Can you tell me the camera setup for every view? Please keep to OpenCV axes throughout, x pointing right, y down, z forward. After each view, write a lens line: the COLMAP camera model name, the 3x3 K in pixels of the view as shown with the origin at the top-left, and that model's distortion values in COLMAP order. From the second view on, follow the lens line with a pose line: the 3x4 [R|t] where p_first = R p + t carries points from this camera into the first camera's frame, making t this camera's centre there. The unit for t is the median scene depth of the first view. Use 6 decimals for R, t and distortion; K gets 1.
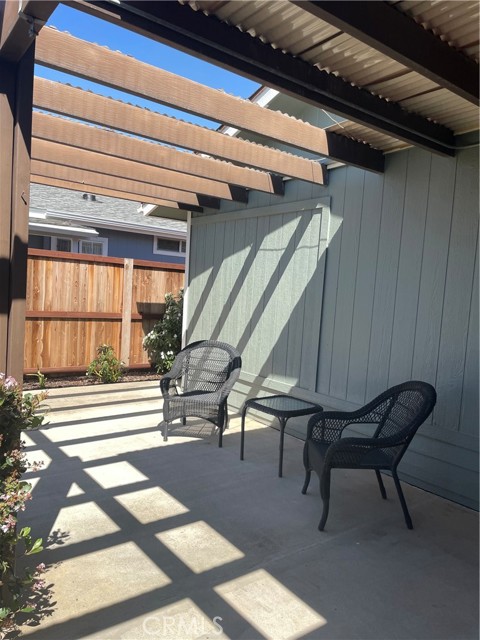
lens RADIAL K [[490.5, 0, 239.3], [0, 490.5, 317.9], [0, 0, 1]] dist [0.075399, -0.088938]
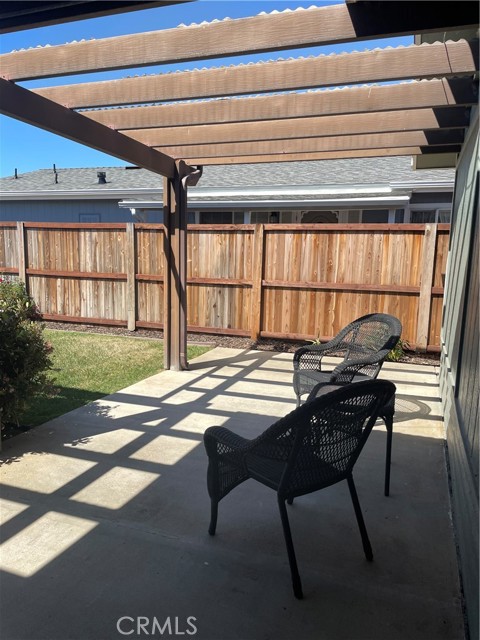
lens RADIAL K [[490.5, 0, 237.4], [0, 490.5, 322.6], [0, 0, 1]] dist [0.075399, -0.088938]
pose [[0.521066, 0.068972, -0.850725, 0.393620], [-0.035798, 0.997619, 0.058955, 0.015878], [0.852765, -0.000265, 0.522294, 0.283472]]
